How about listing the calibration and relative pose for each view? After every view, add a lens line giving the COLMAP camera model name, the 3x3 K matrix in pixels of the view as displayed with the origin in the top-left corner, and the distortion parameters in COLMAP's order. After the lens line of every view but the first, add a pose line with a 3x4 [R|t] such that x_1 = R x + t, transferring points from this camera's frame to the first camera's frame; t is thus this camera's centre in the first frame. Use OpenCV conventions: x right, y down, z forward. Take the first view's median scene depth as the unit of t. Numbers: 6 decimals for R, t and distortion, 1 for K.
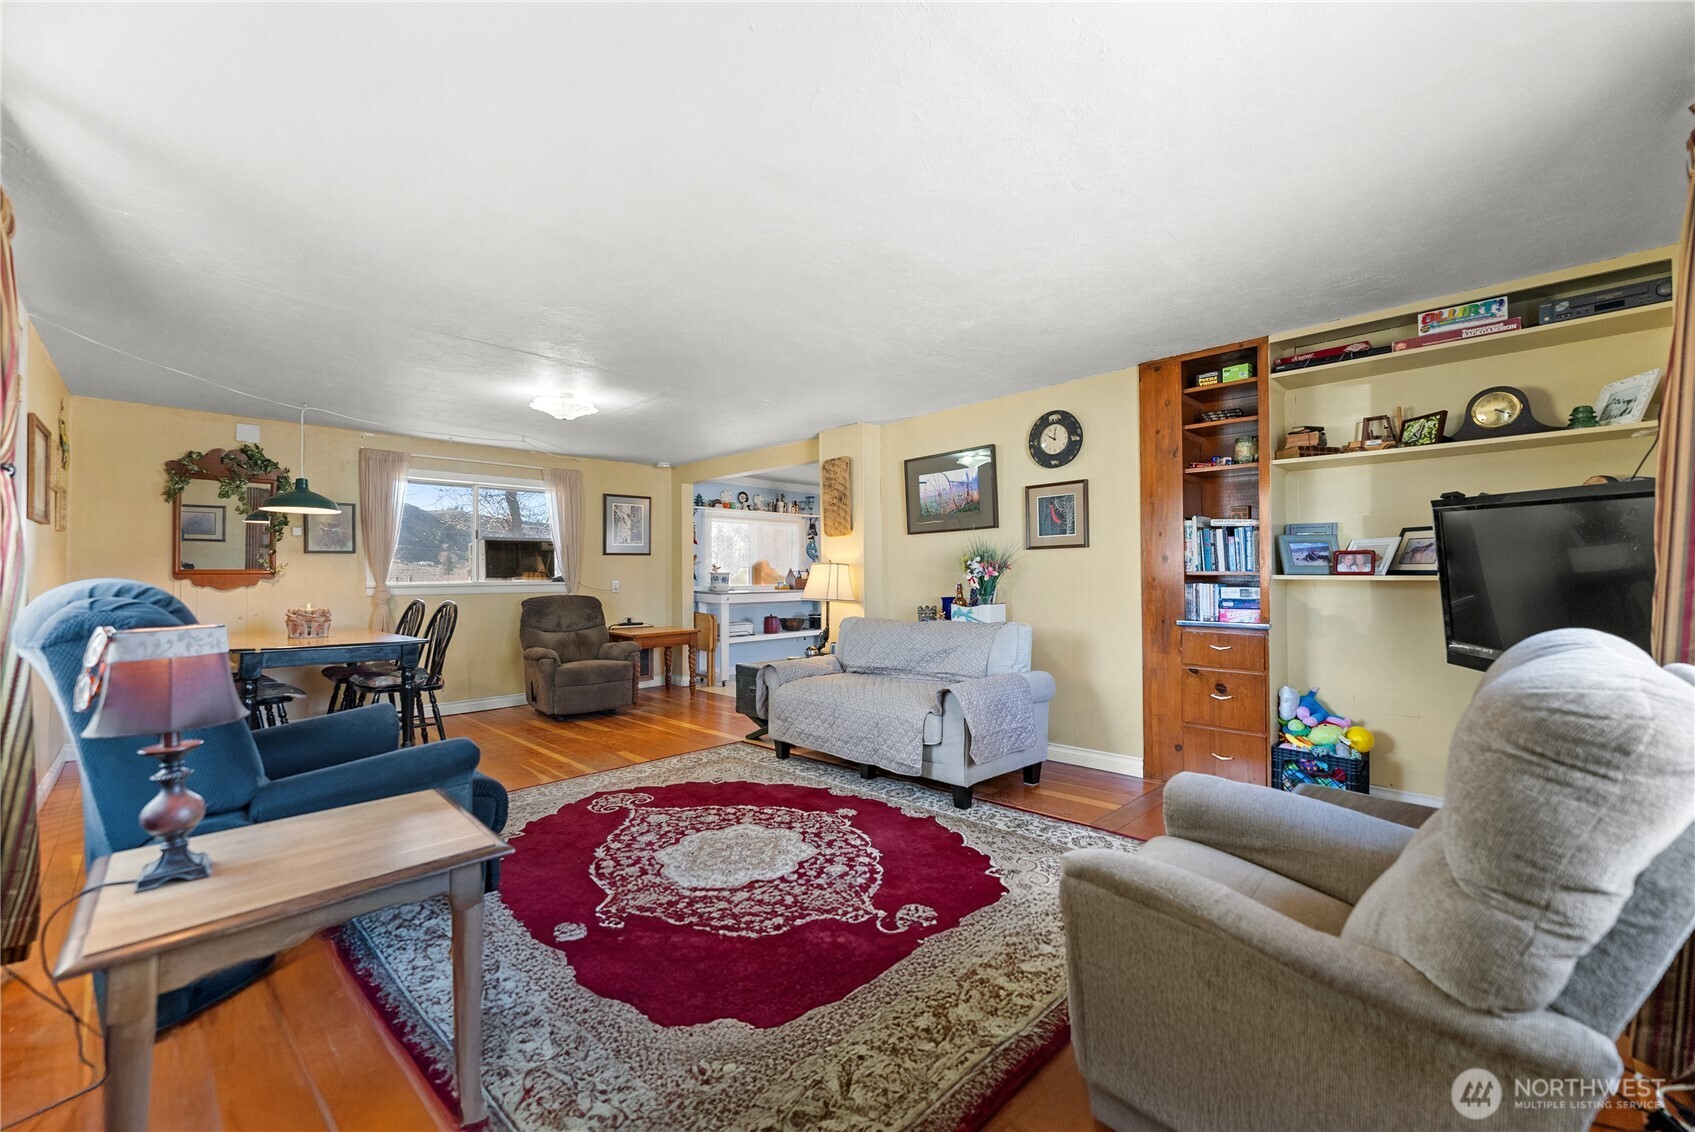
lens RADIAL K [[699.9, 0, 857.3], [0, 699.9, 569.7], [0, 0, 1]] dist [0.000342, 0.000544]
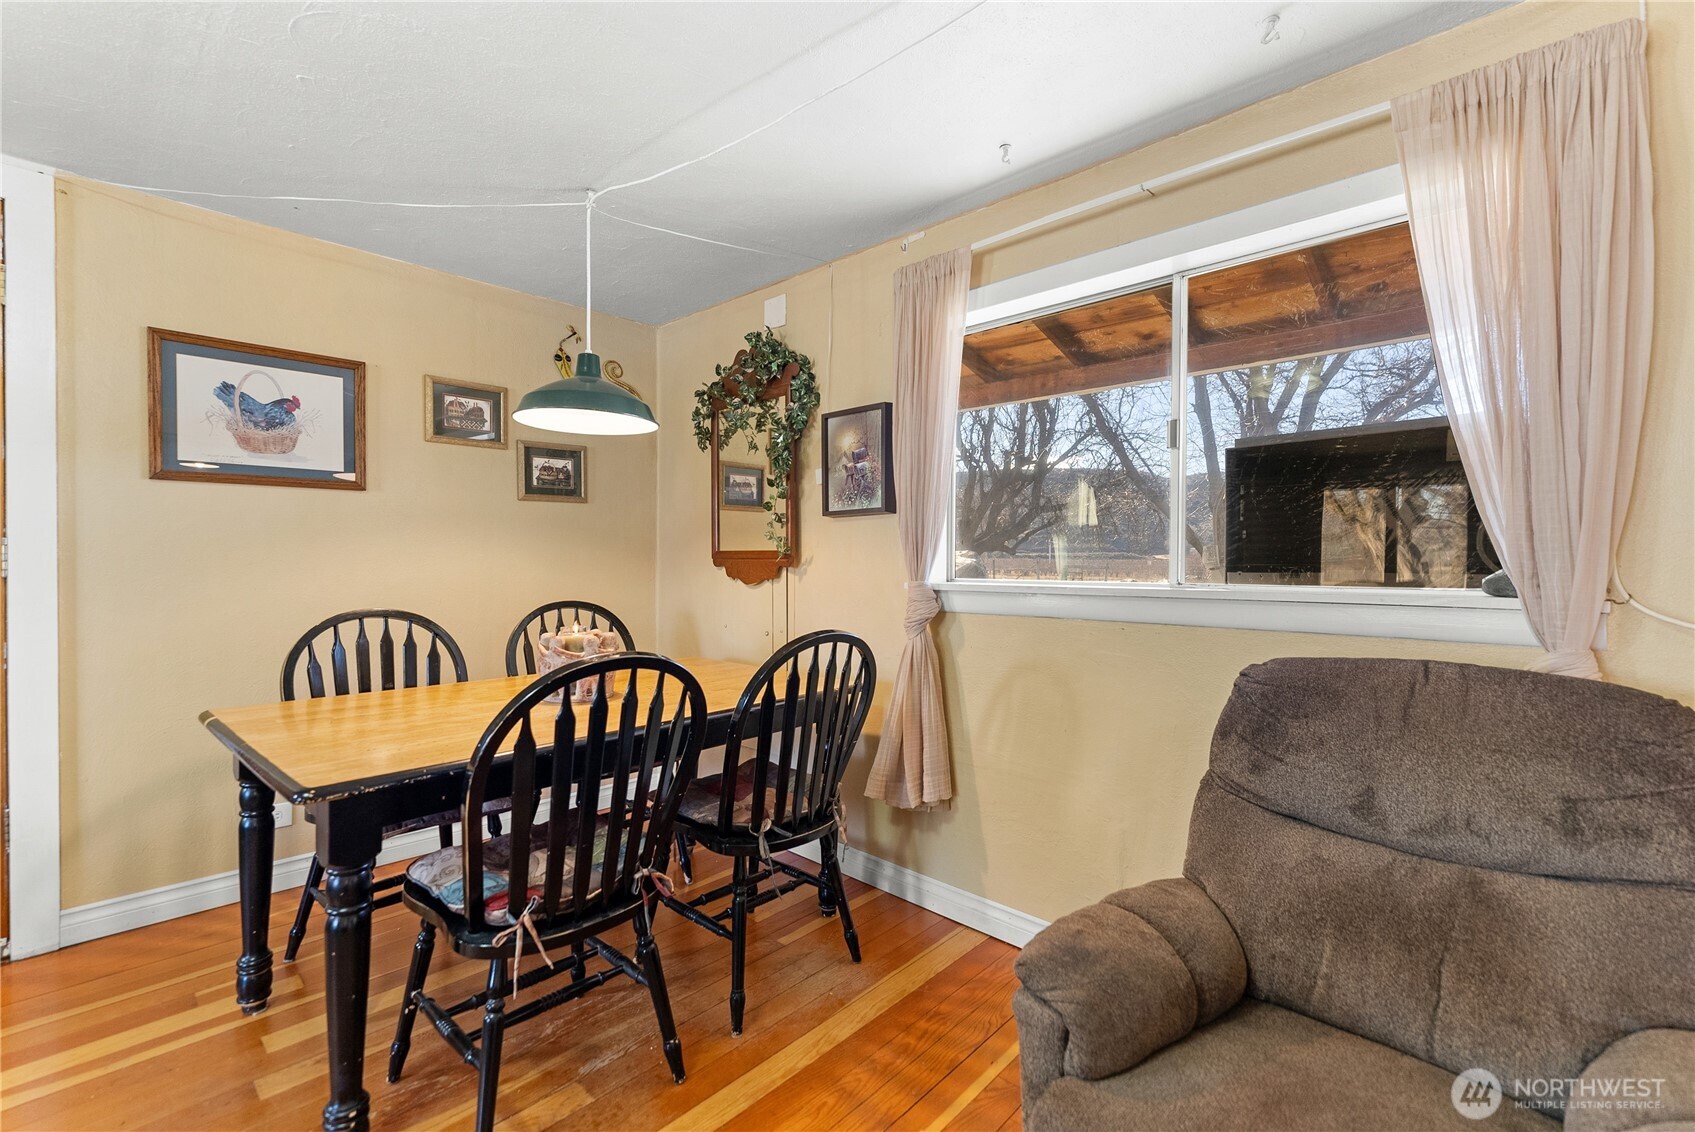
lens RADIAL K [[750.1, 0, 788.6], [0, 750.1, 570.2], [0, 0, 1]] dist [0.000148, -0.001178]
pose [[-0.011630, 0.016371, -0.999798, -0.352163], [0.002485, 0.999863, 0.016343, 0.008222], [0.999929, -0.002294, -0.011669, 1.440039]]
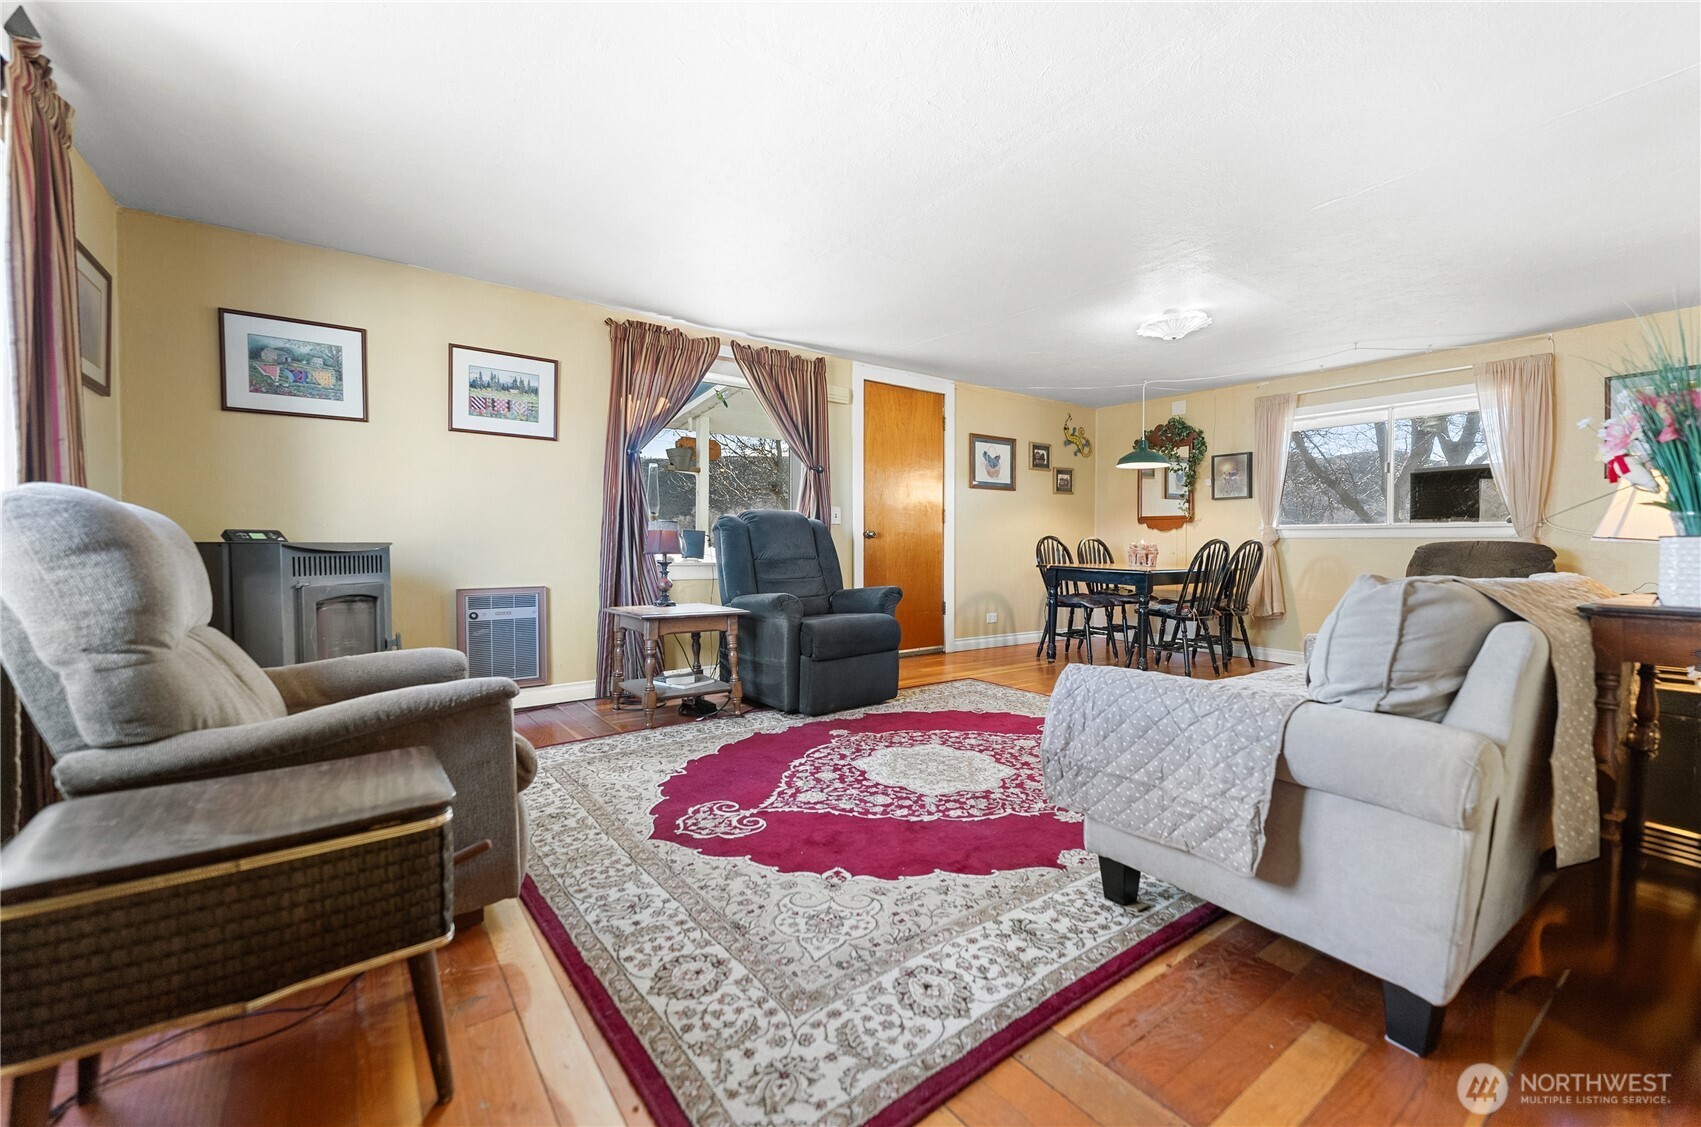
lens RADIAL K [[684.8, 0, 833.4], [0, 684.8, 551.2], [0, 0, 1]] dist [0.004571, 0.000047]
pose [[-0.164722, 0.017670, -0.986182, 0.668819], [0.002098, 0.999844, 0.017564, 0.058908], [0.986338, 0.000824, -0.164734, 0.825631]]
